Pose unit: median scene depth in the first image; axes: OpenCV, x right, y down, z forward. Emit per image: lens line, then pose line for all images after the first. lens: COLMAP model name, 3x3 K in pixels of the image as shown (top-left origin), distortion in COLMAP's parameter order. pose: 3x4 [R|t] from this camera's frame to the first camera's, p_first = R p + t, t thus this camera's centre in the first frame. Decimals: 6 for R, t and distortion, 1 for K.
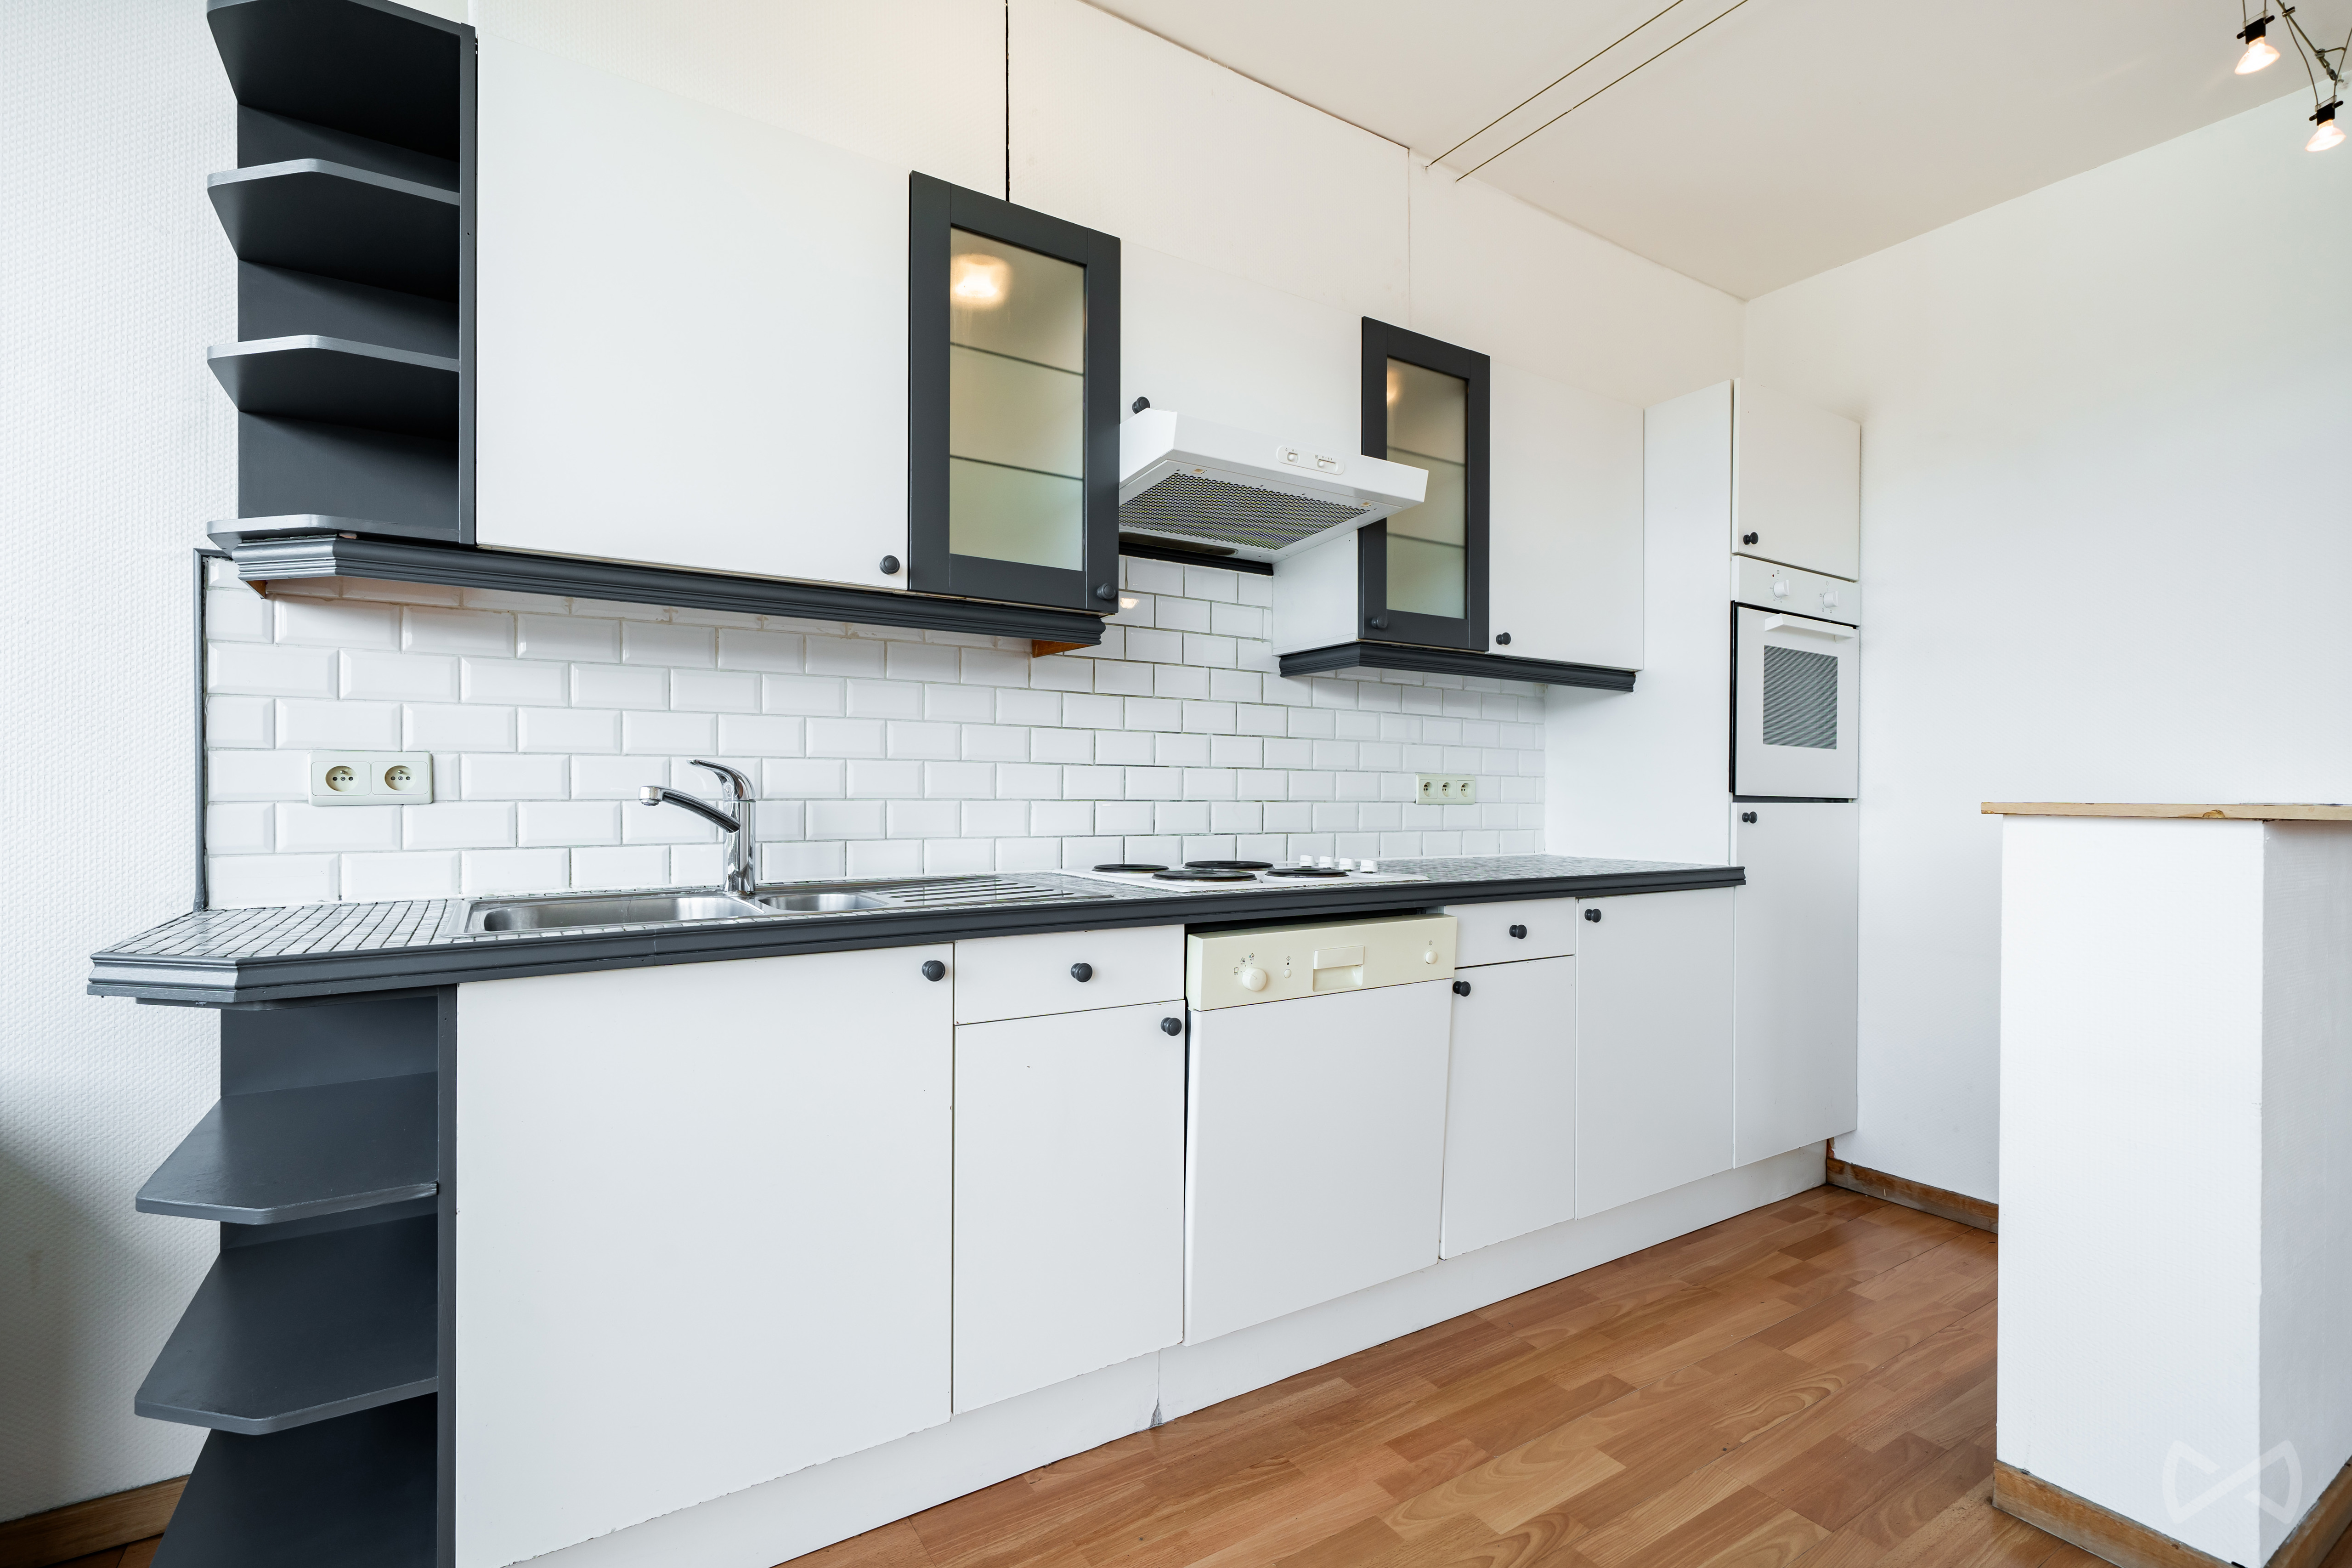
lens RADIAL K [[1065.7, 0, 1170.1], [0, 1065.7, 793.6], [0, 0, 1]] dist [-0.000539, 0.000339]
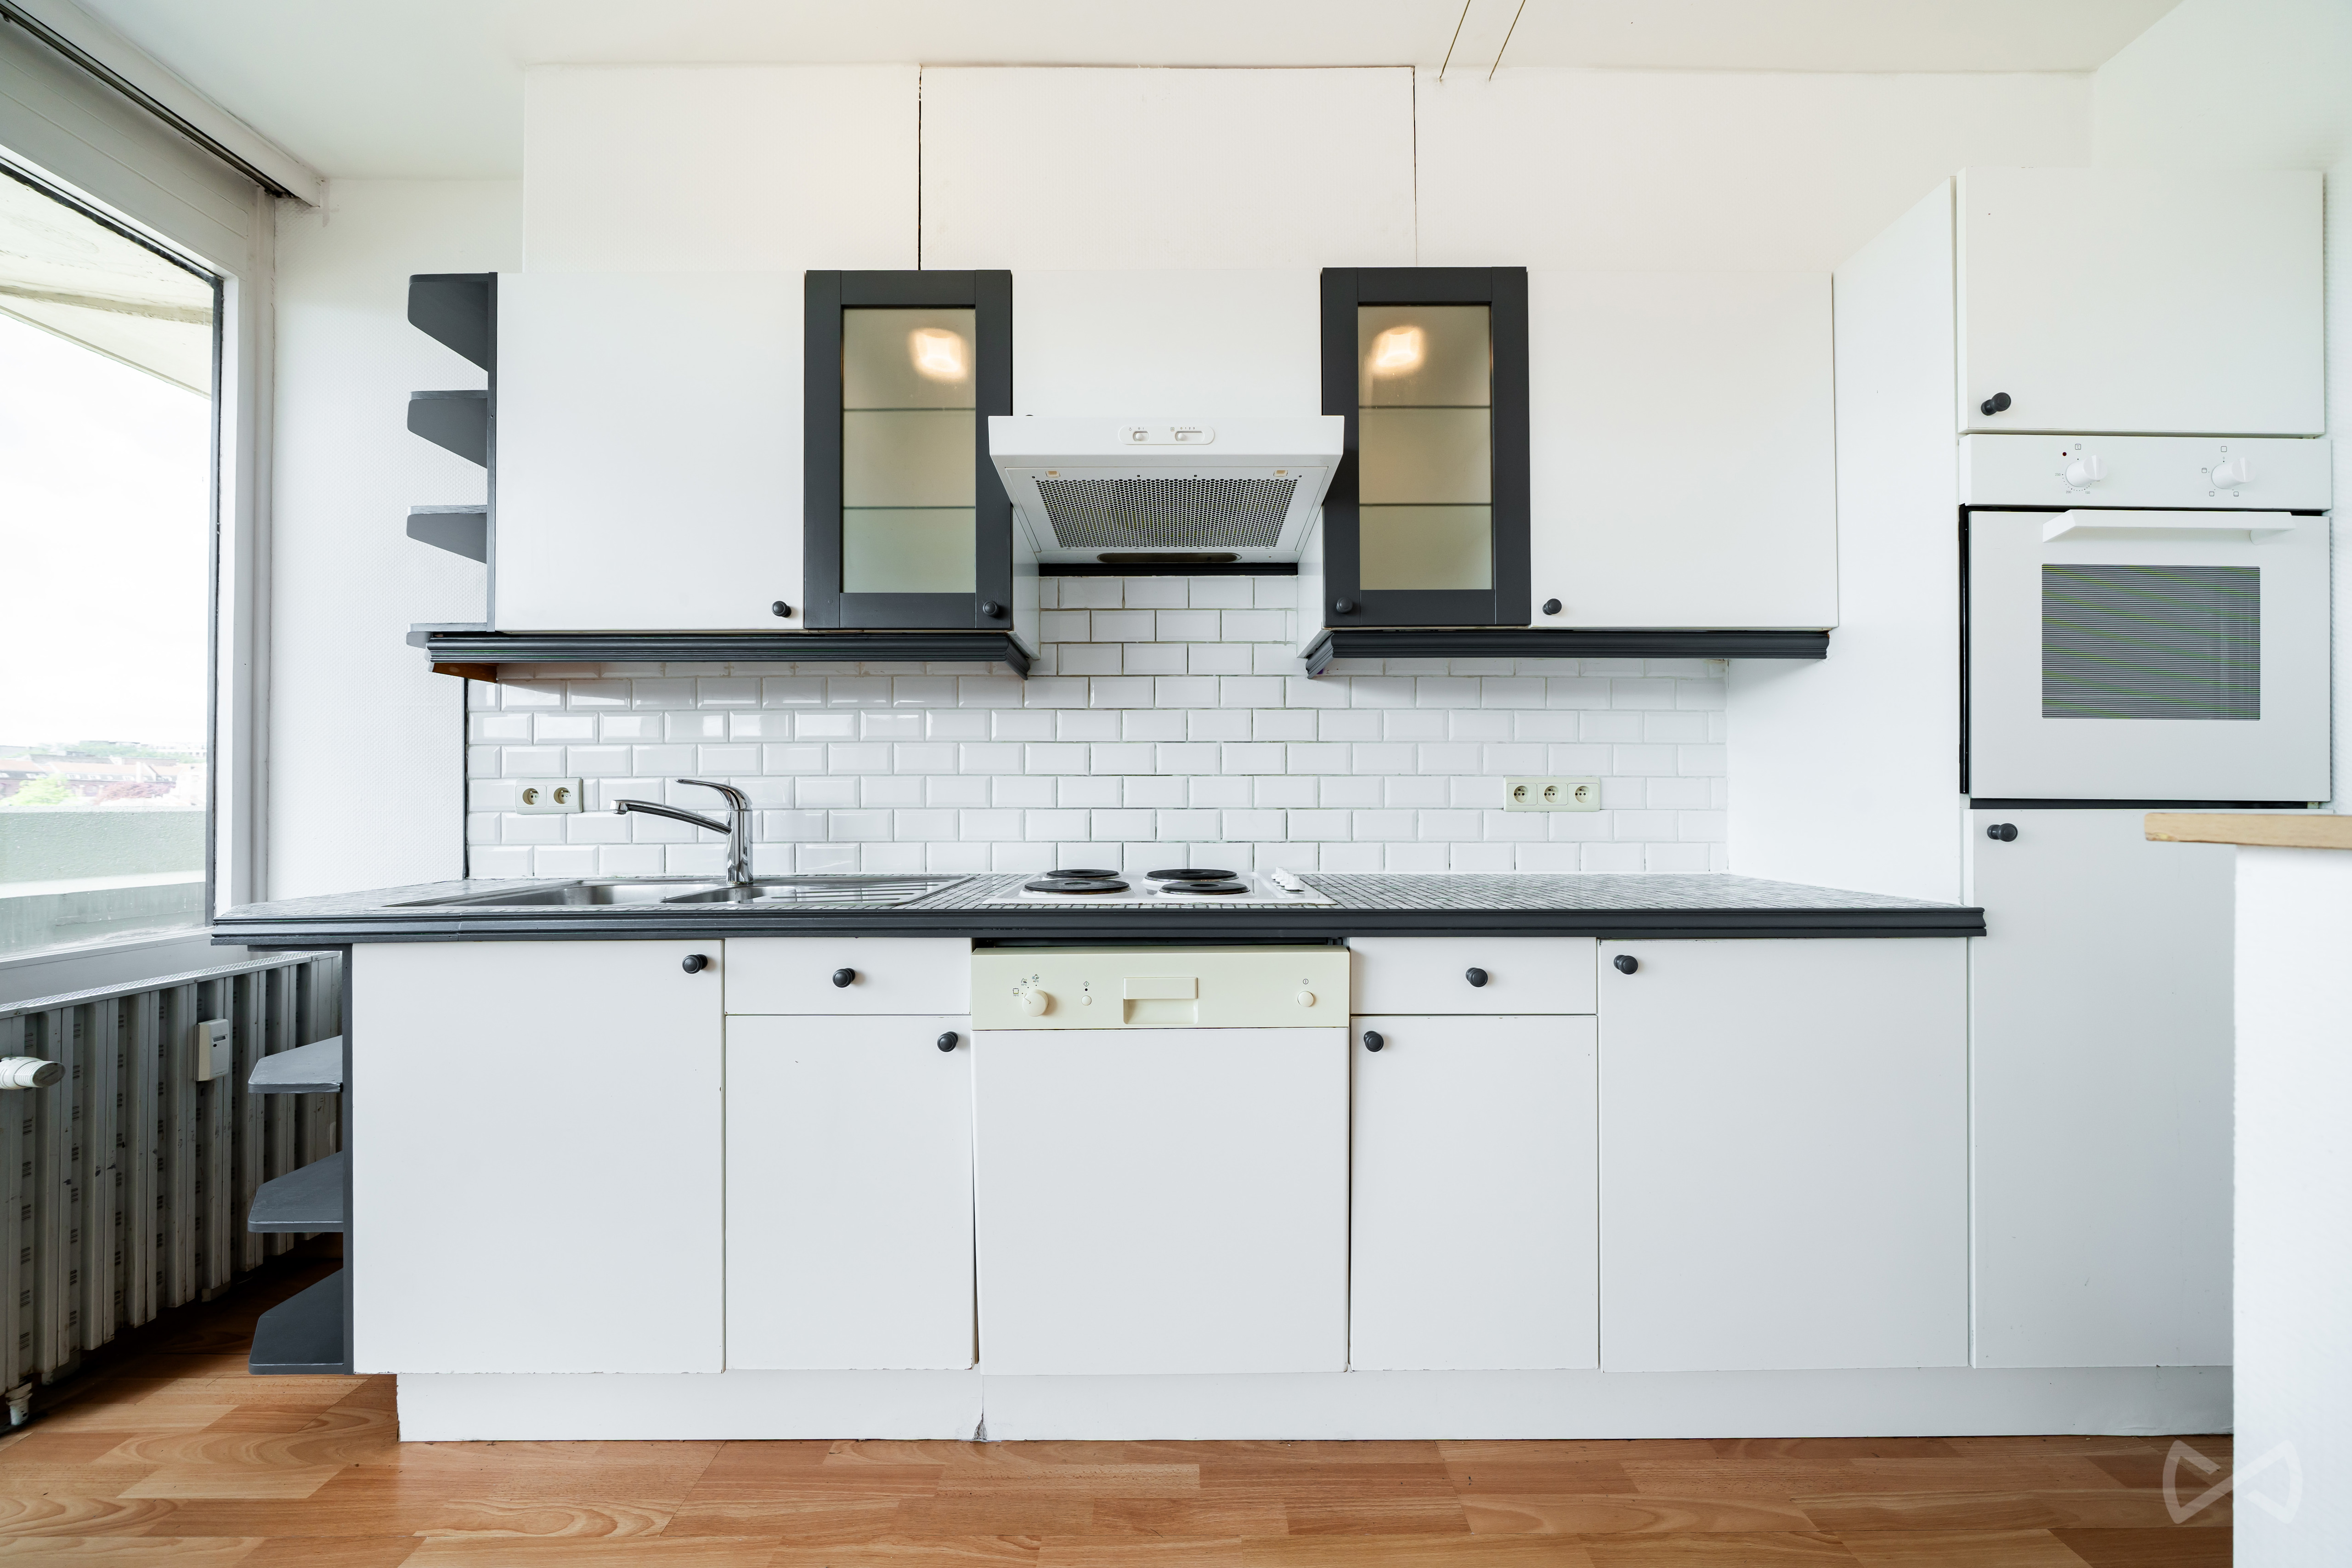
lens RADIAL K [[794.9, 0, 1173.6], [0, 794.9, 793.6], [0, 0, 1]] dist [-0.006370, -0.000044]
pose [[0.846584, -0.011680, -0.532126, 0.450668], [0.006866, 0.999916, -0.011024, 0.000647], [0.532210, 0.005679, 0.846593, 0.393225]]
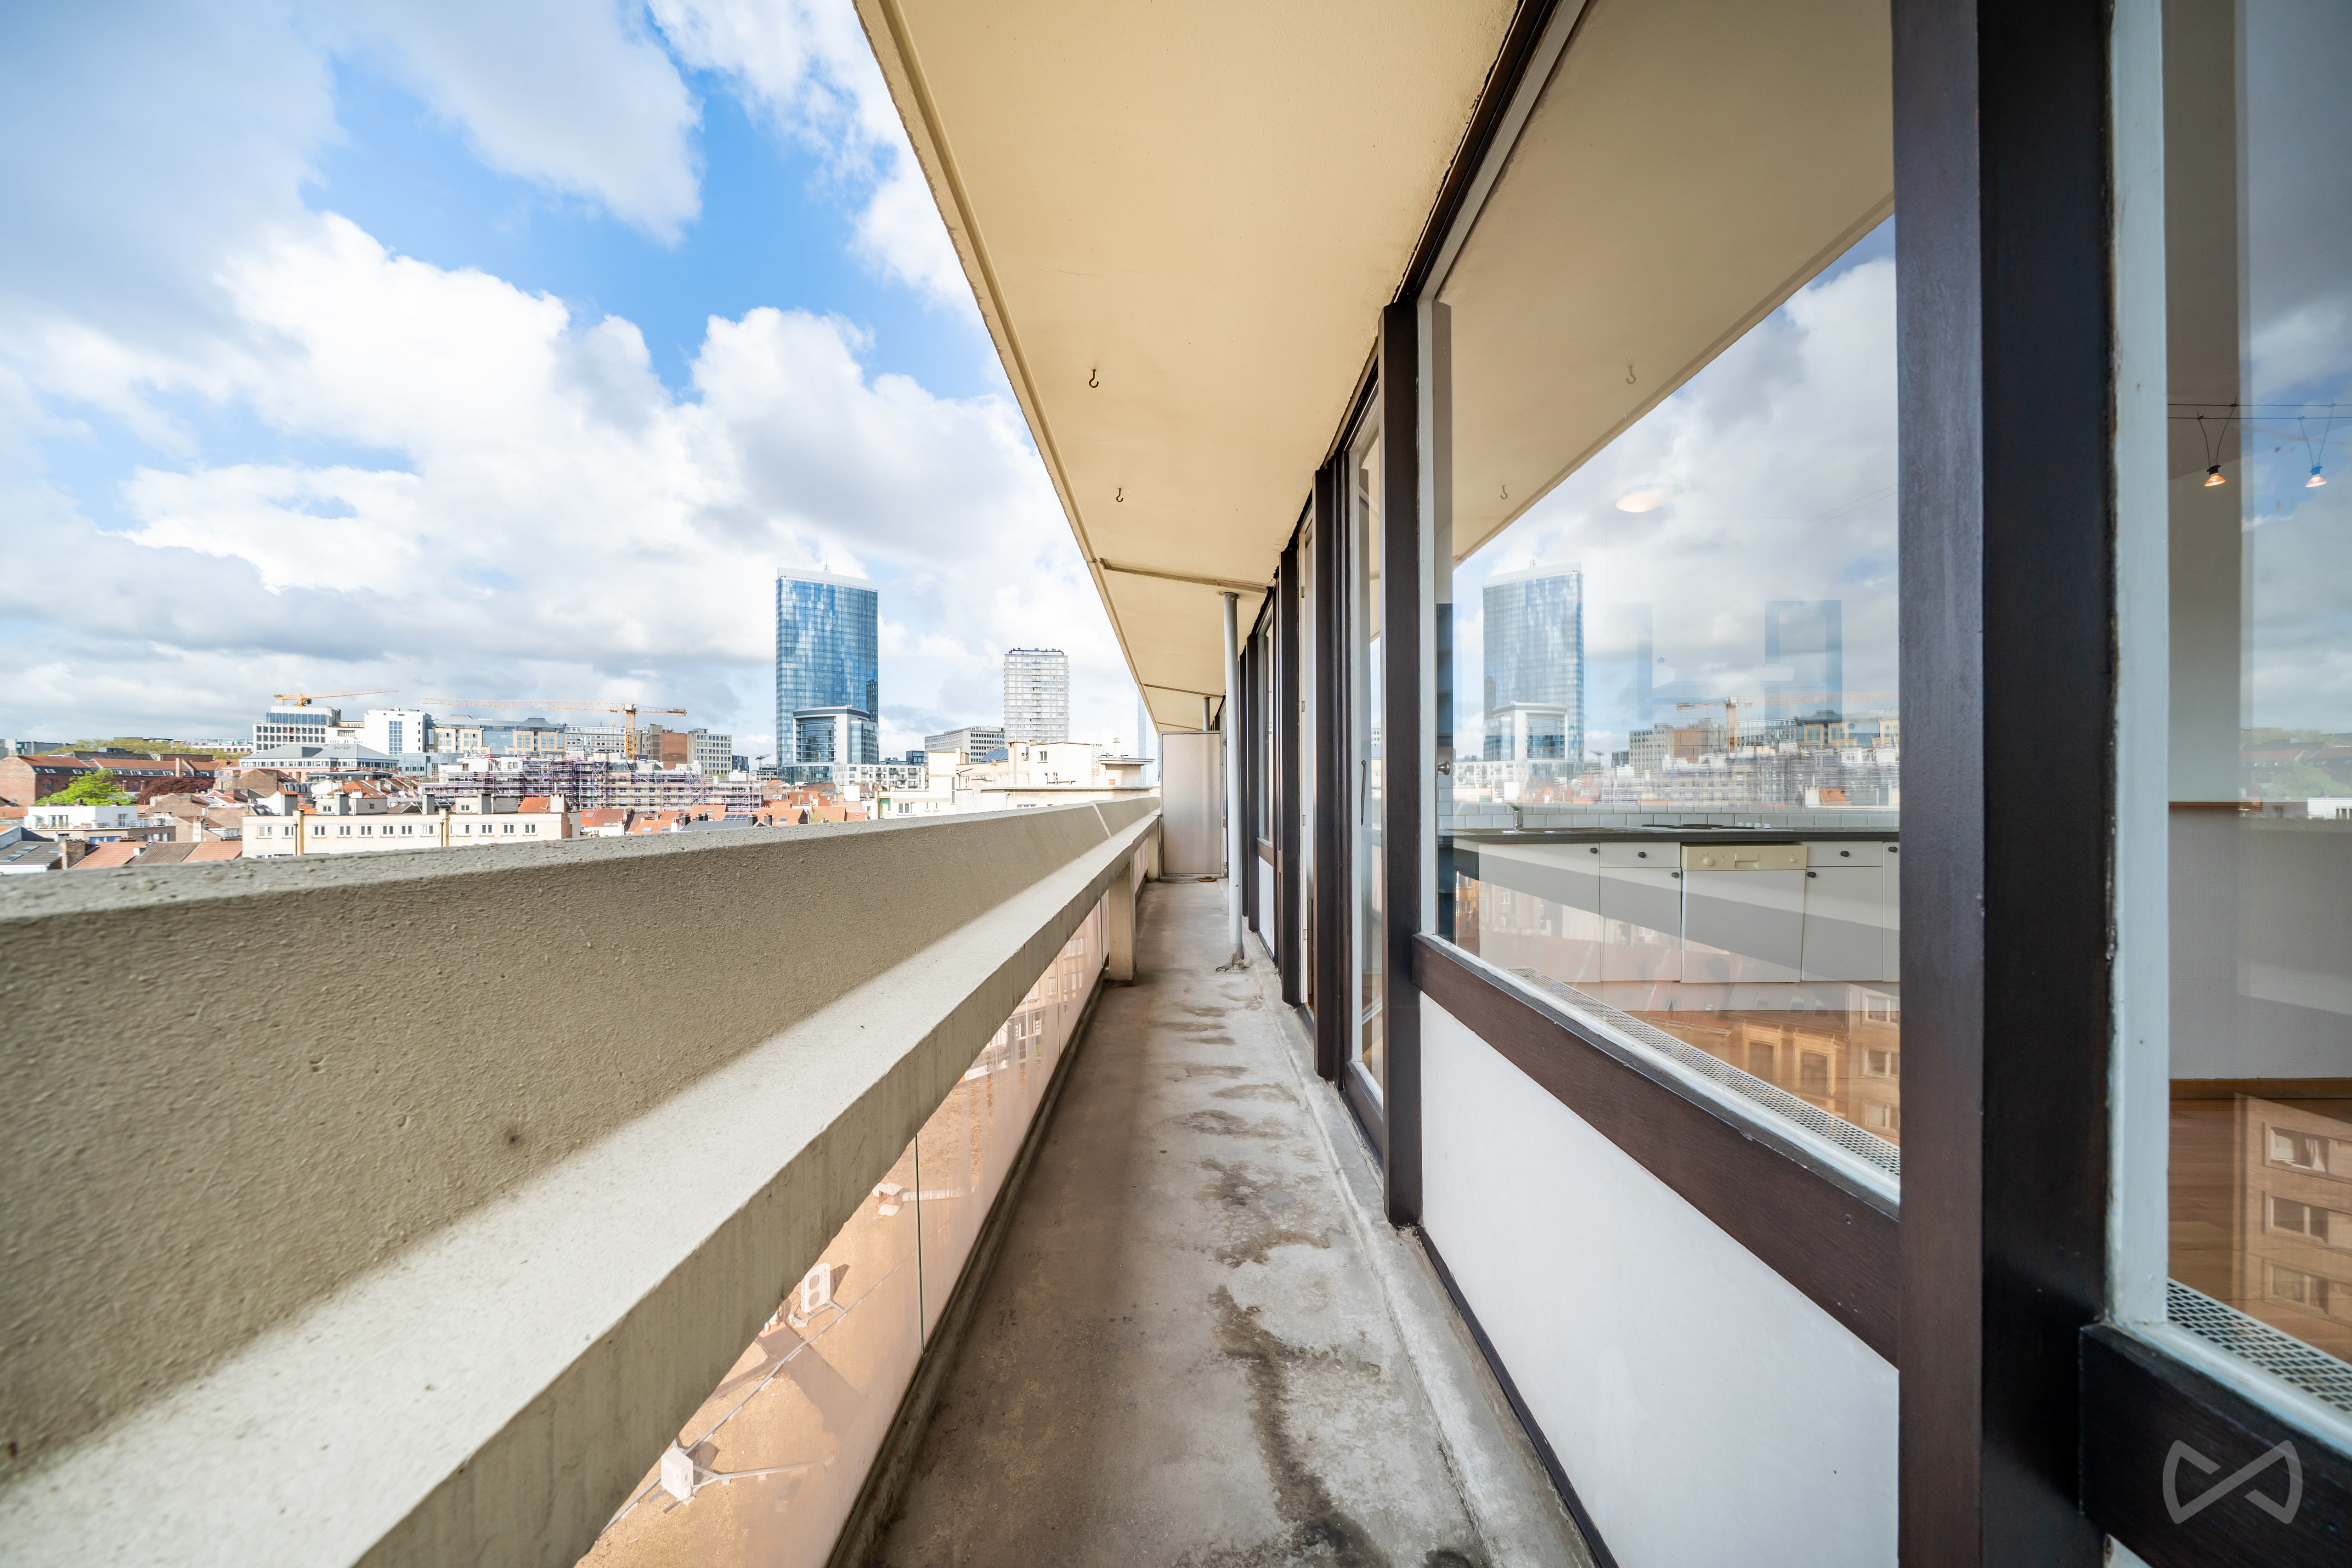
lens RADIAL K [[794.9, 0, 1173.6], [0, 794.9, 793.6], [0, 0, 1]] dist [-0.006370, -0.000044]
pose [[0.837052, -0.008724, -0.547054, 0.033618], [0.009394, 0.999955, -0.001572, -0.019474], [0.547043, -0.003823, 0.837096, -1.338753]]
